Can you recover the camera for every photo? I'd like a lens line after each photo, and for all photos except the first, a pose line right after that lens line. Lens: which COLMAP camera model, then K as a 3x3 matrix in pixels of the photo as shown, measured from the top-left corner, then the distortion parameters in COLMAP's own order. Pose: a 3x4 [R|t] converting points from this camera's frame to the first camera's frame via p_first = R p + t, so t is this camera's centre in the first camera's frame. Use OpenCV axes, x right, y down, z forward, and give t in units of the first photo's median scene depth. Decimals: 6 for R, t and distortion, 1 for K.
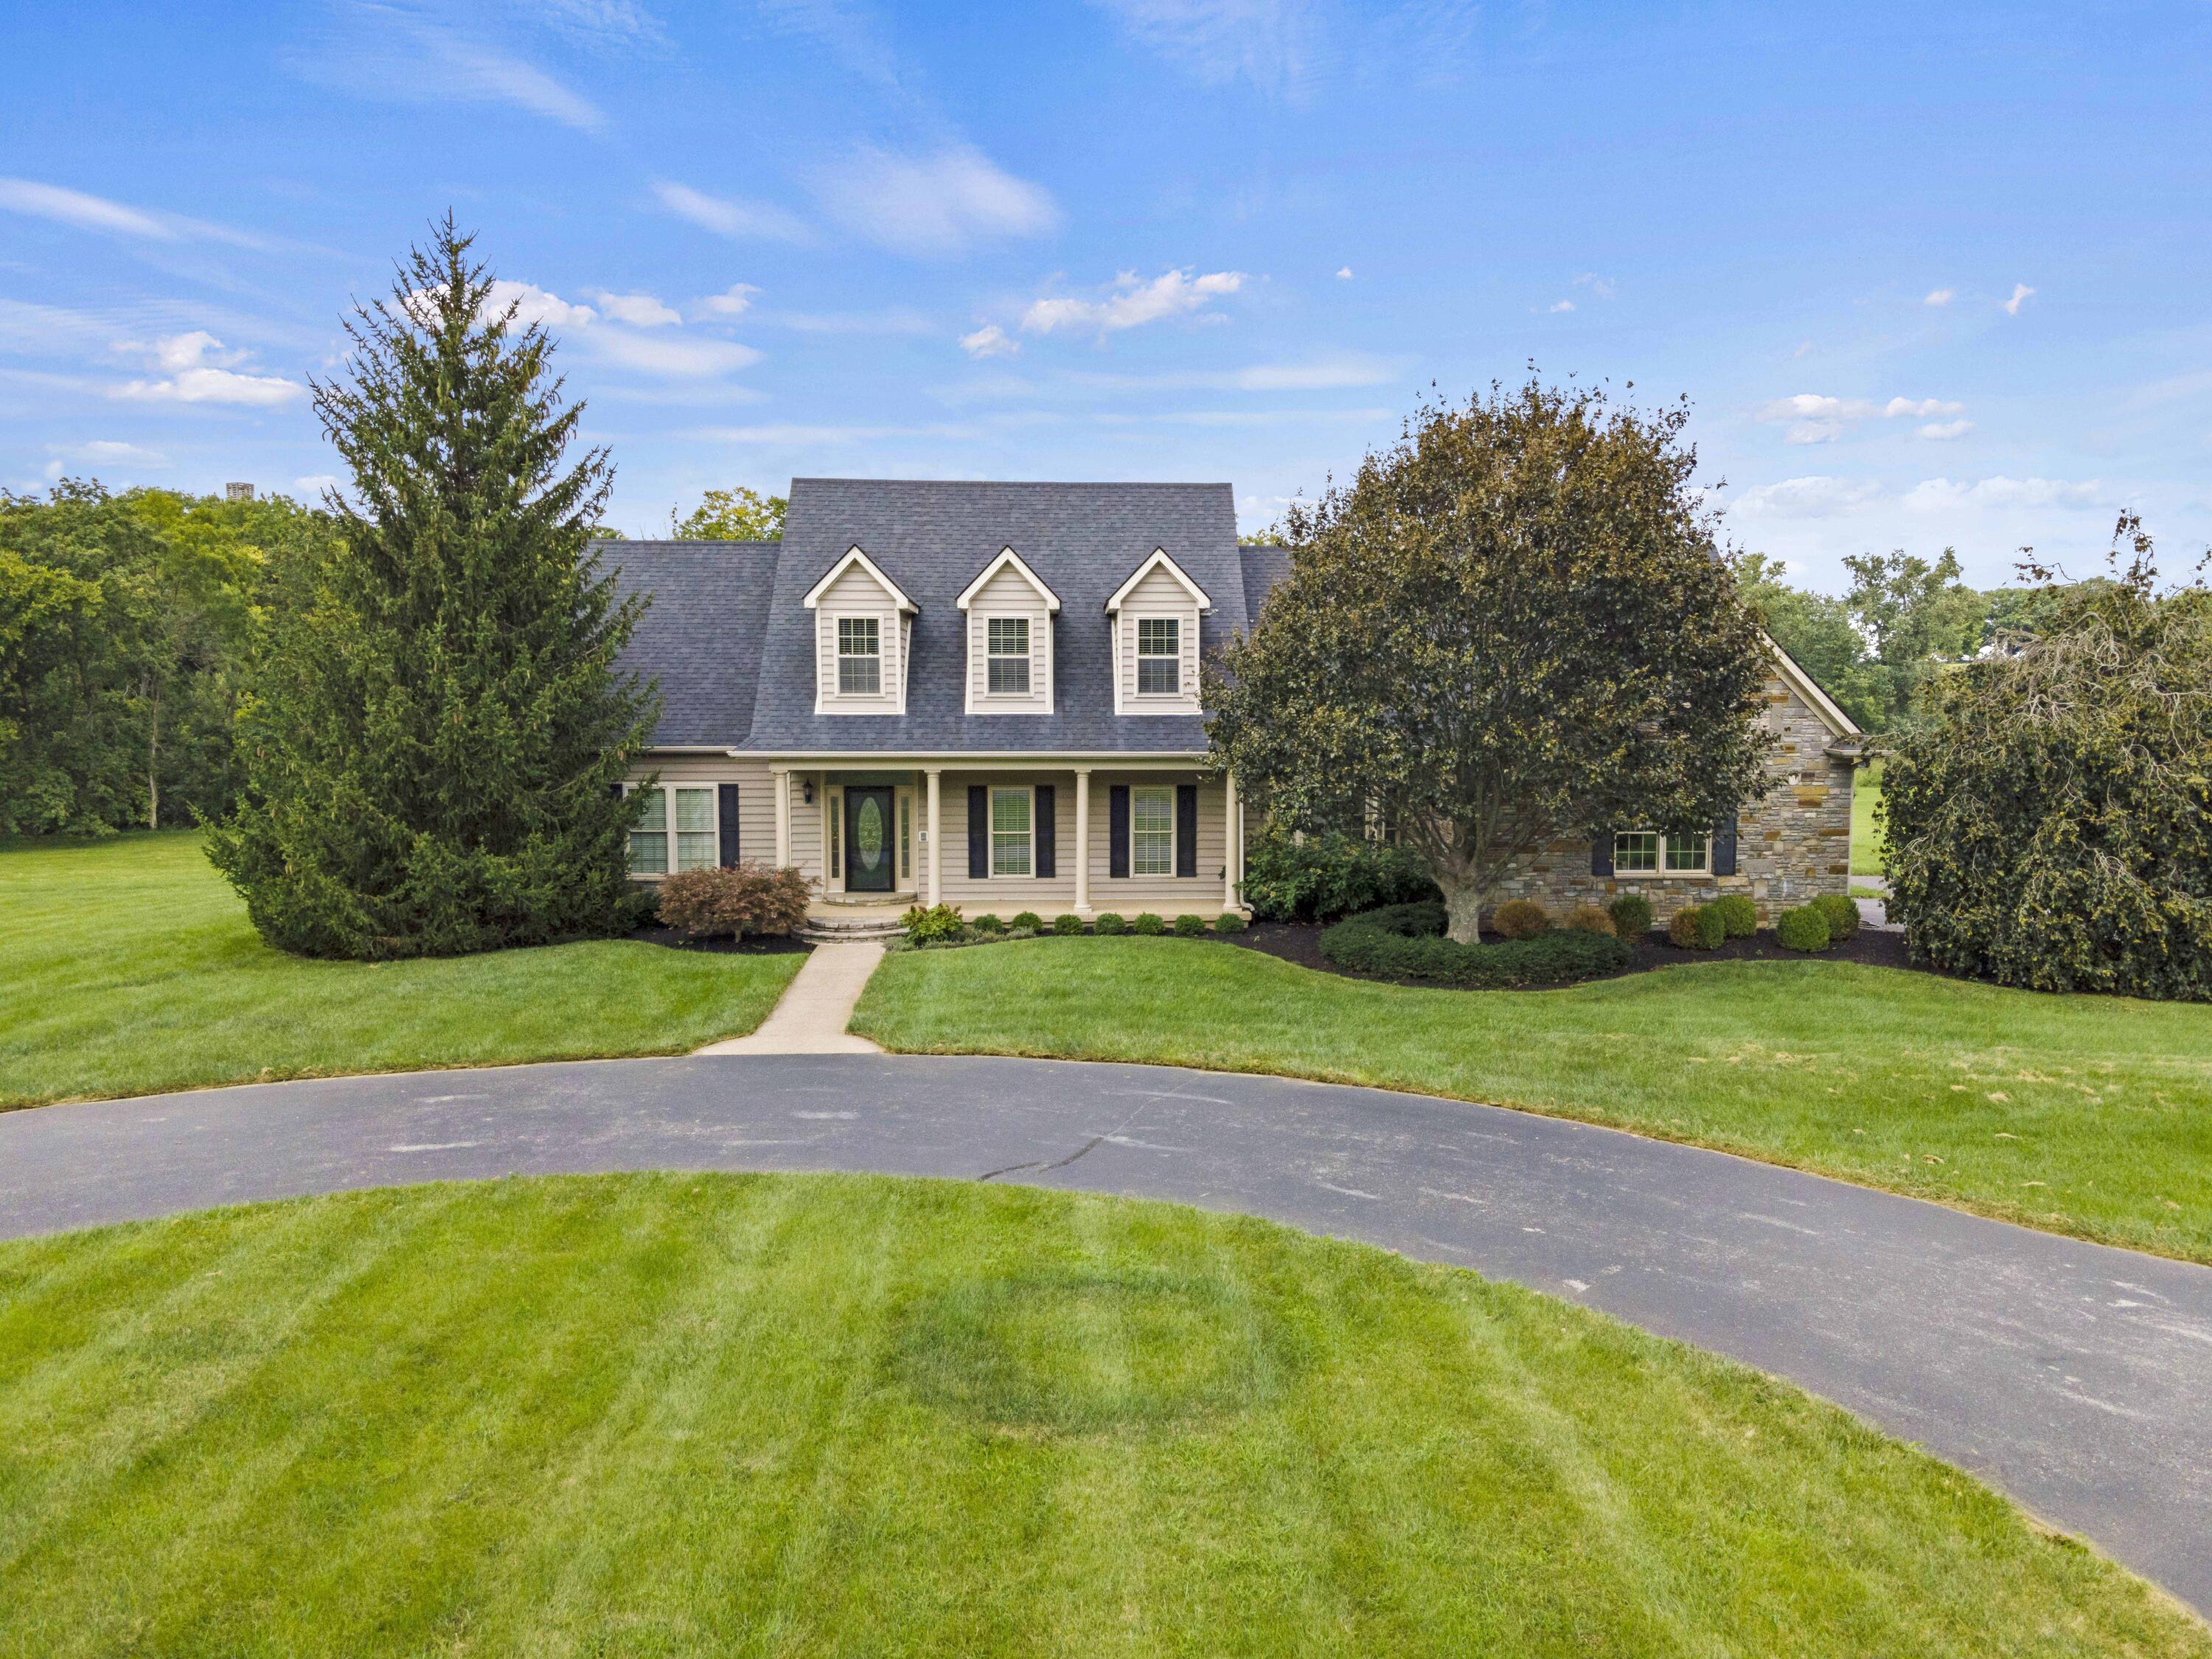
lens RADIAL K [[1586.6, 0, 1103.0], [0, 1586.6, 831.1], [0, 0, 1]] dist [-0.020636, 0.105908]
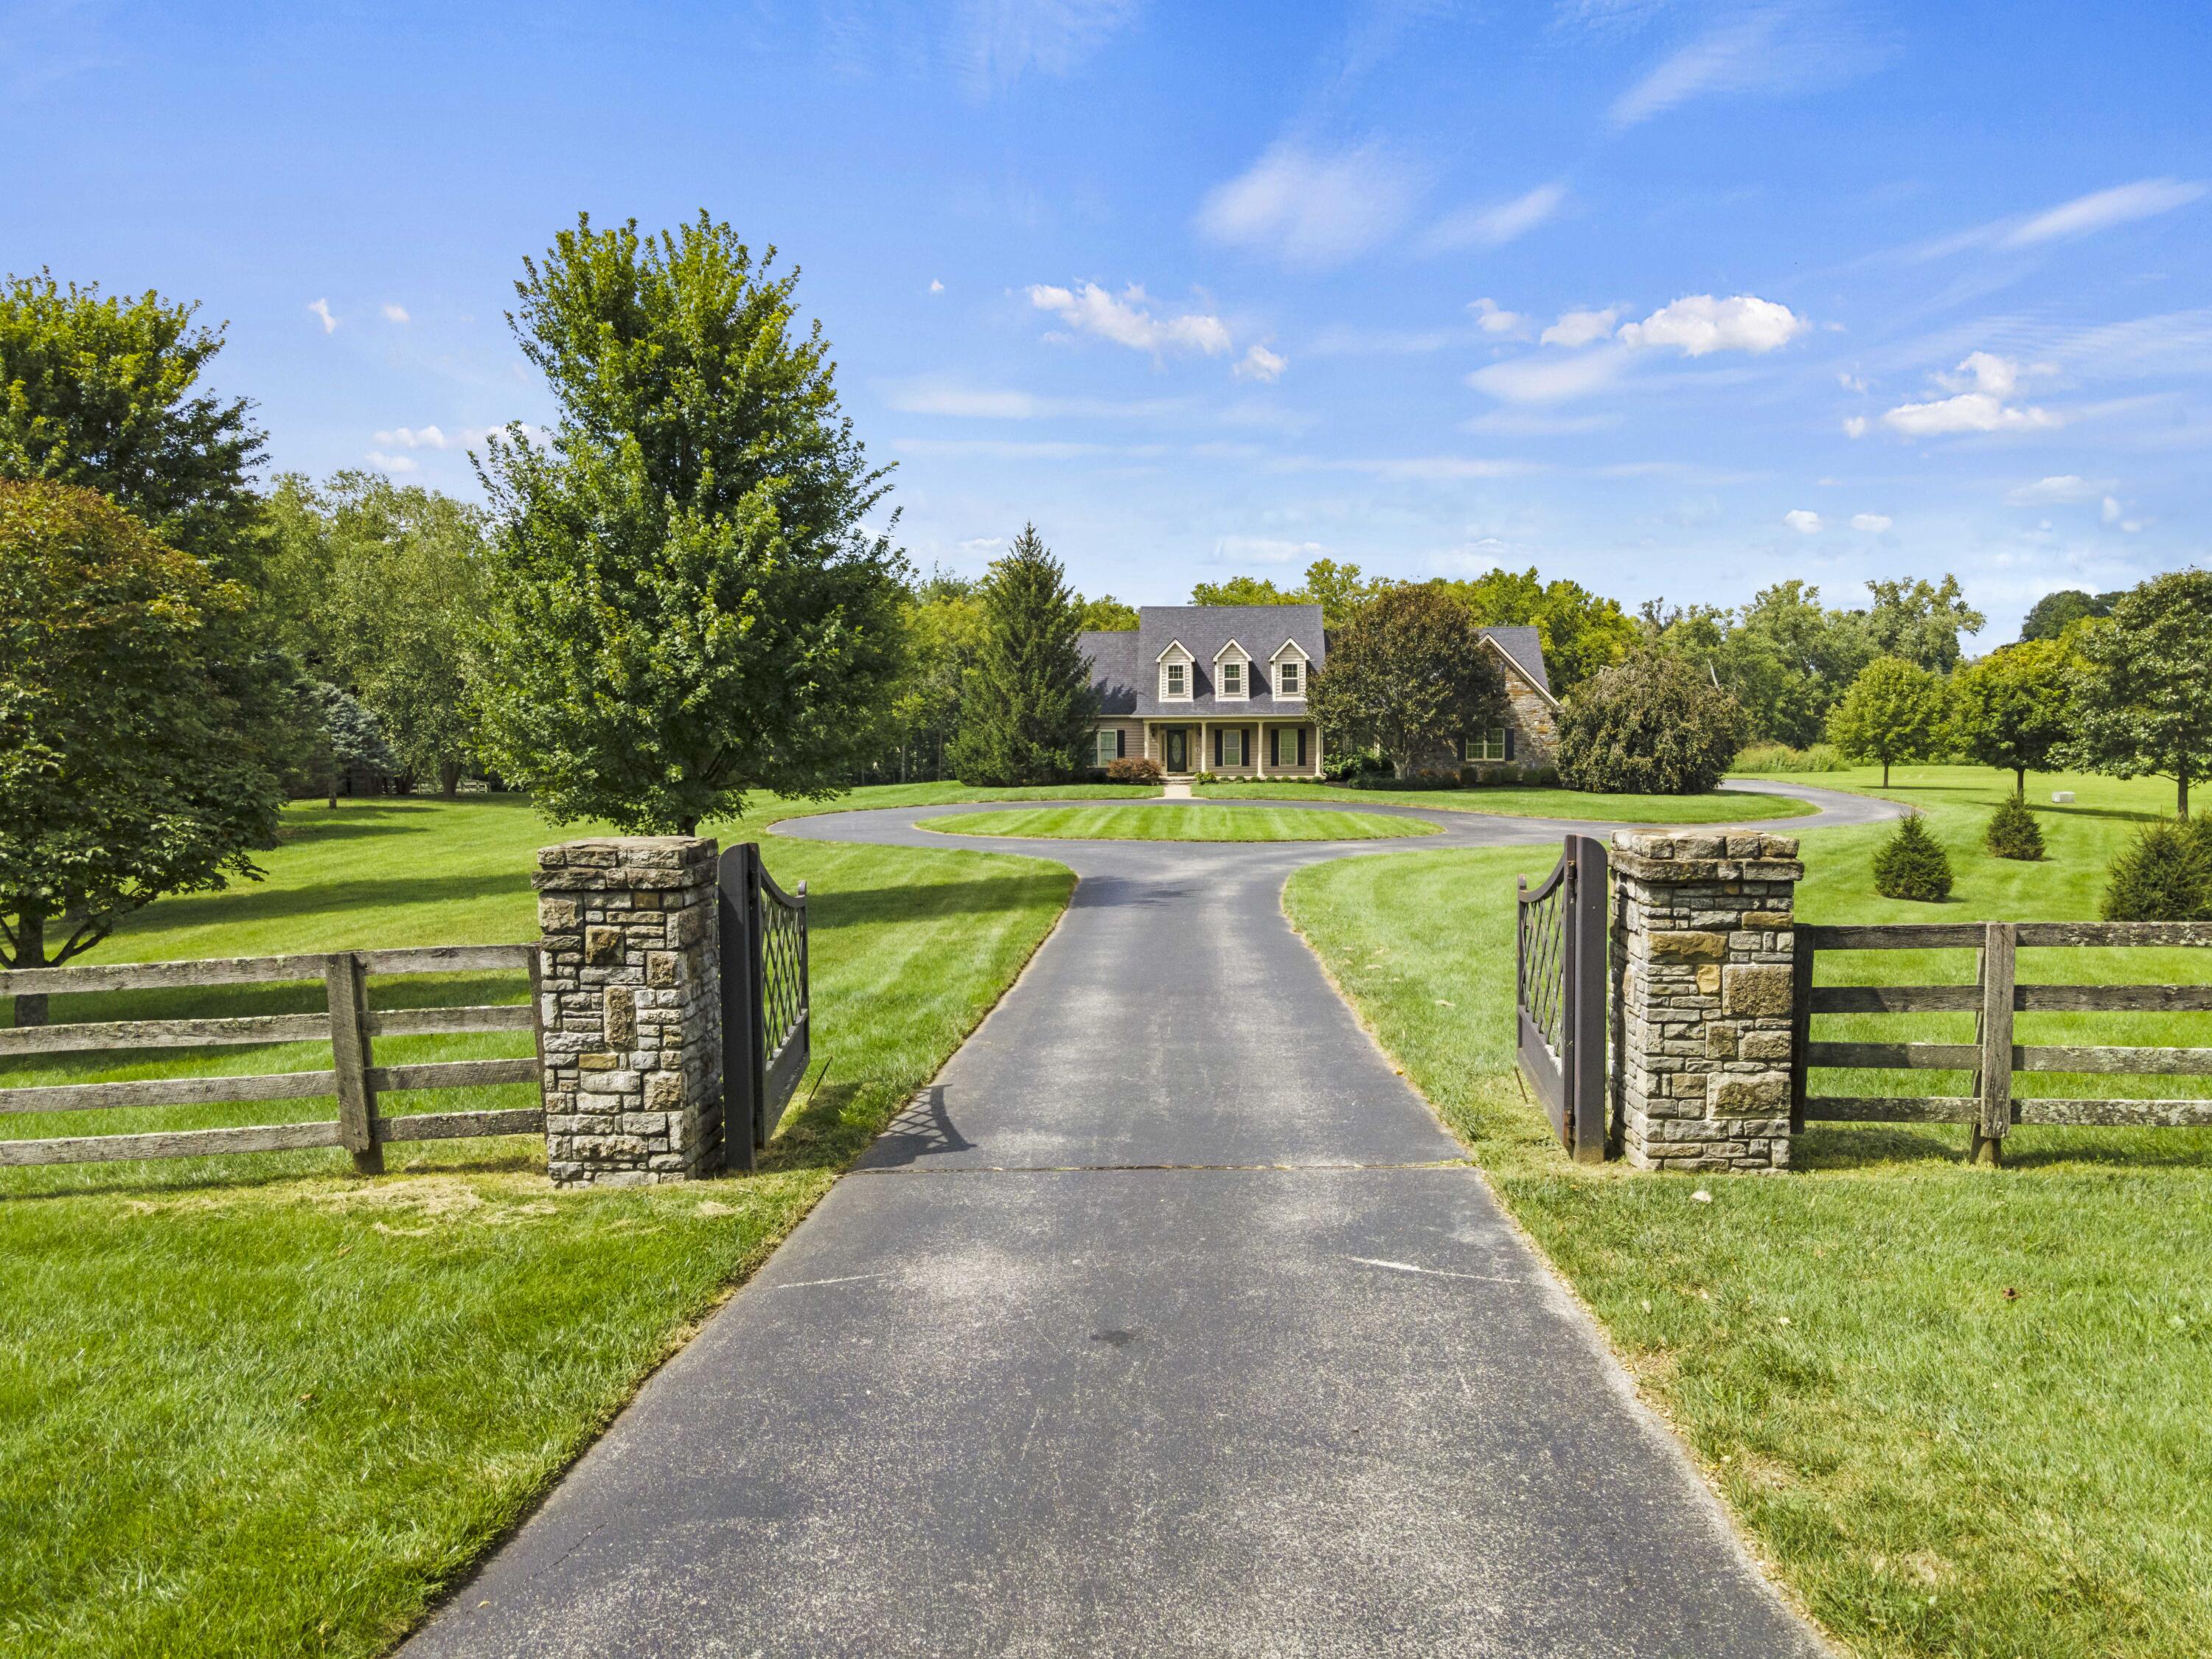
lens RADIAL K [[1579.5, 0, 1120.0], [0, 1579.5, 858.2], [0, 0, 1]] dist [0.024907, -0.001677]
pose [[0.996273, -0.001208, -0.086242, -0.019759], [0.002138, 0.999941, 0.010689, 0.157641], [0.086224, -0.010833, 0.996217, -1.624803]]
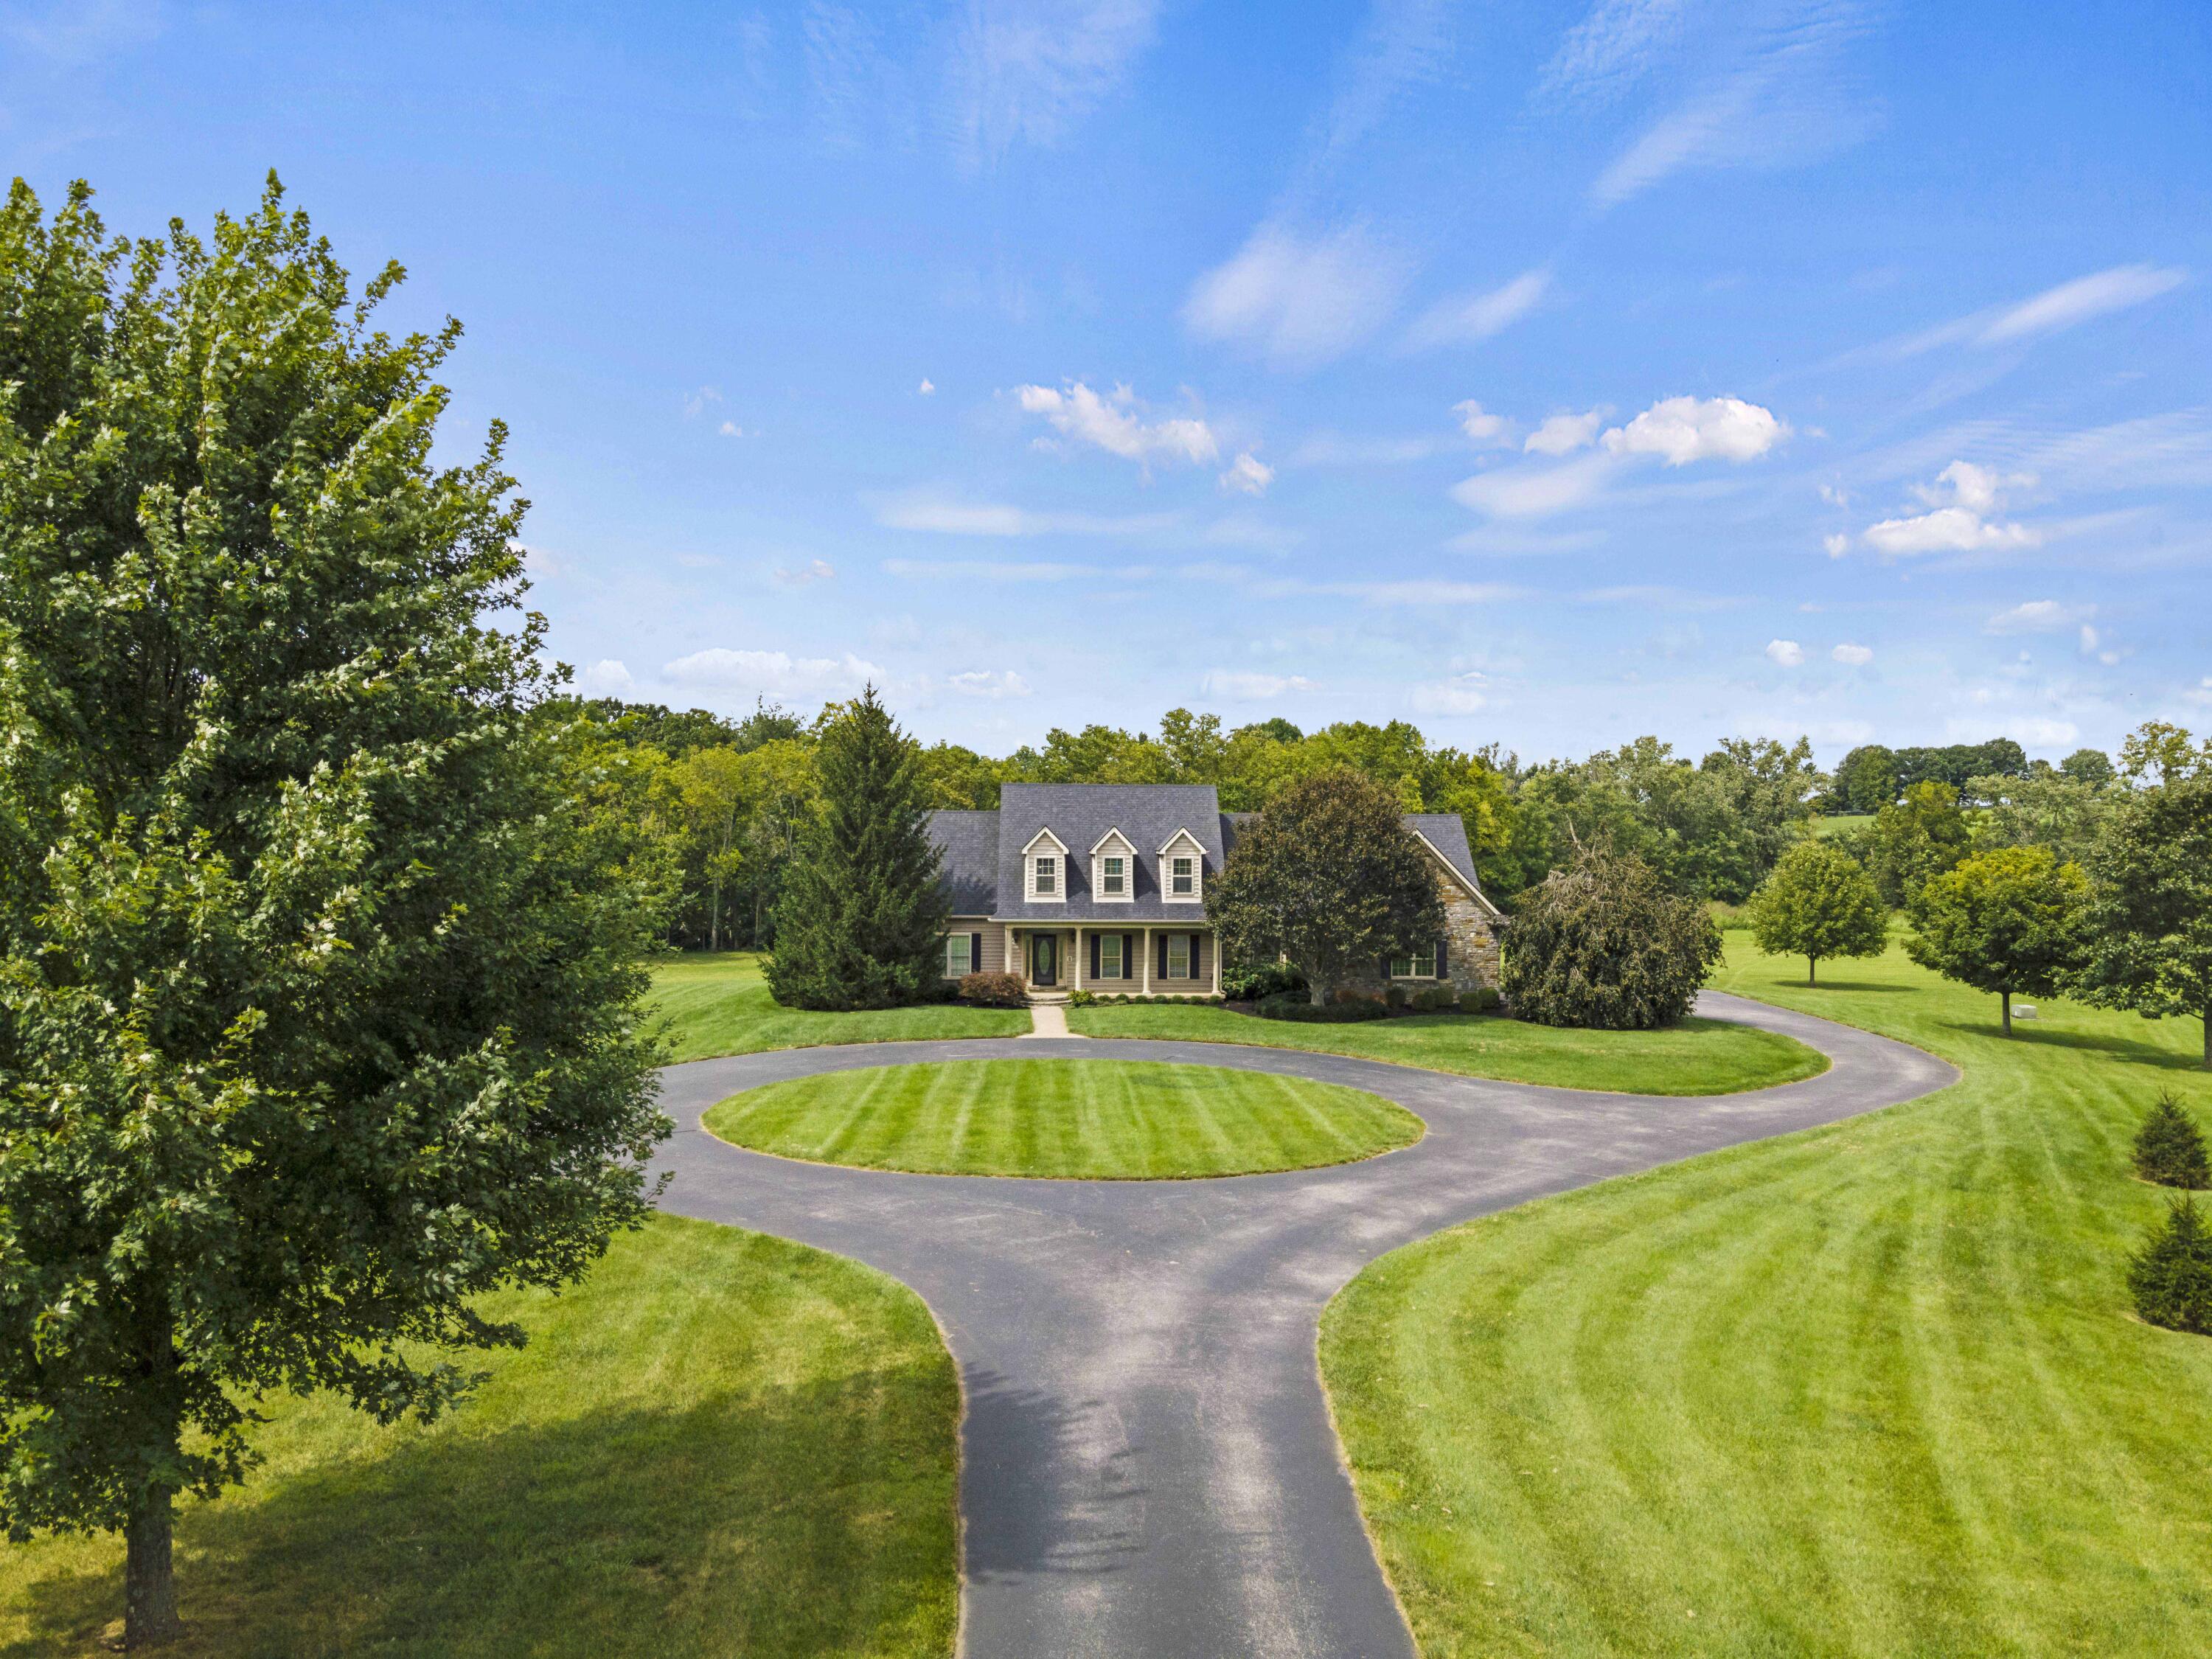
lens RADIAL K [[1592.0, 0, 1123.3], [0, 1592.0, 826.3], [0, 0, 1]] dist [0.007271, 0.078857]
pose [[0.999699, 0.006982, 0.023528, -0.098240], [-0.004896, 0.996144, -0.087591, 0.012621], [-0.024049, 0.087450, 0.995879, -1.175671]]
